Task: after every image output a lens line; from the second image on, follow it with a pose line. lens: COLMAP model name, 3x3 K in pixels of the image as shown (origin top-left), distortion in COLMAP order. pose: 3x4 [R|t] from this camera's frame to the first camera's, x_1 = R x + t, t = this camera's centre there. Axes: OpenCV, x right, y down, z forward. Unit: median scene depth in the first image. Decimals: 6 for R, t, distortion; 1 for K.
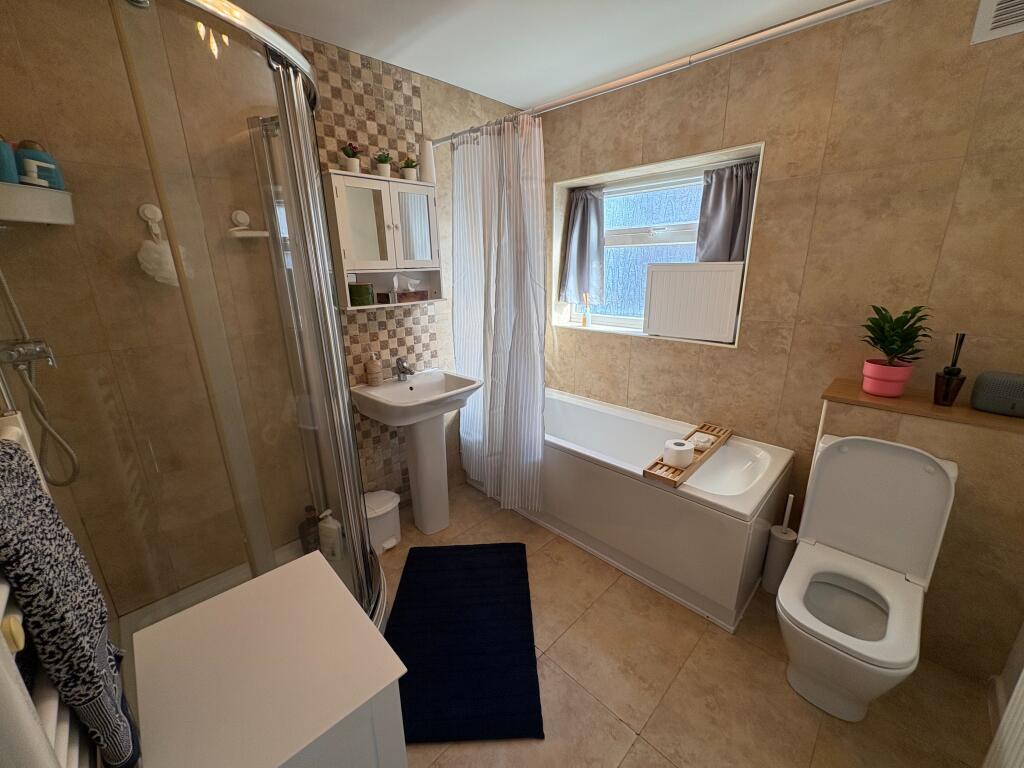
lens RADIAL K [[405.8, 0, 509.4], [0, 405.8, 383.3], [0, 0, 1]] dist [-0.000286, -0.000154]
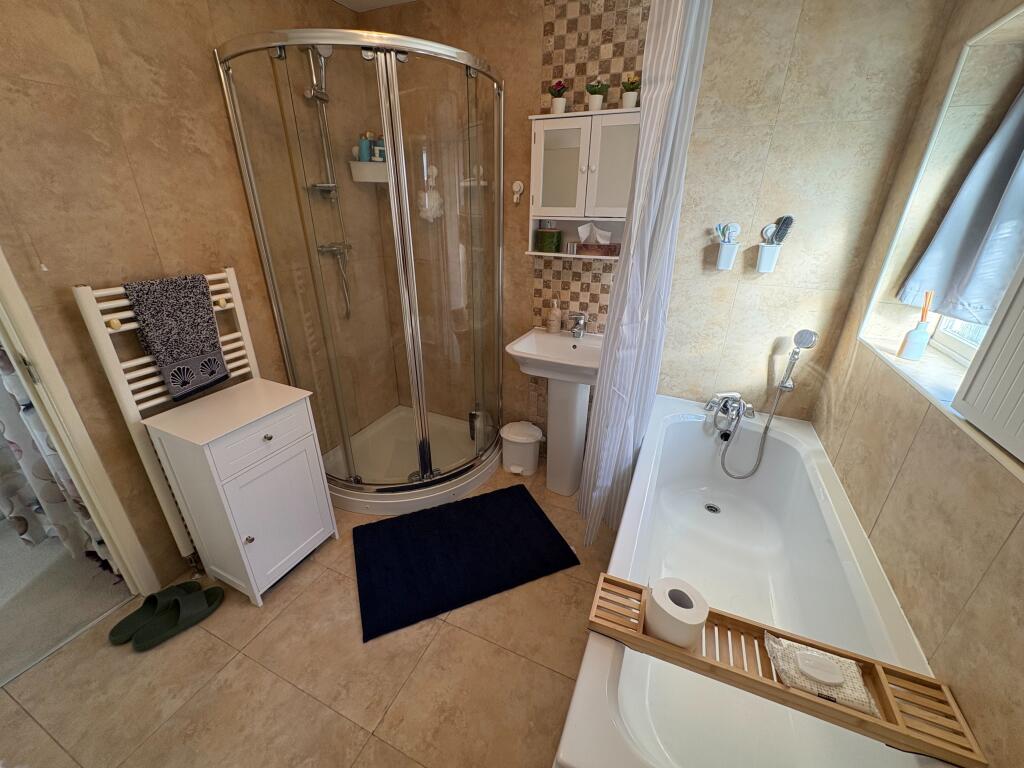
lens RADIAL K [[405.8, 0, 508.5], [0, 405.8, 383.5], [0, 0, 1]] dist [-0.000286, -0.000154]
pose [[0.359060, 0.389179, -0.848301, 0.581117], [-0.283039, 0.911515, 0.298378, -0.158922], [0.889362, 0.132966, 0.437442, 0.481205]]
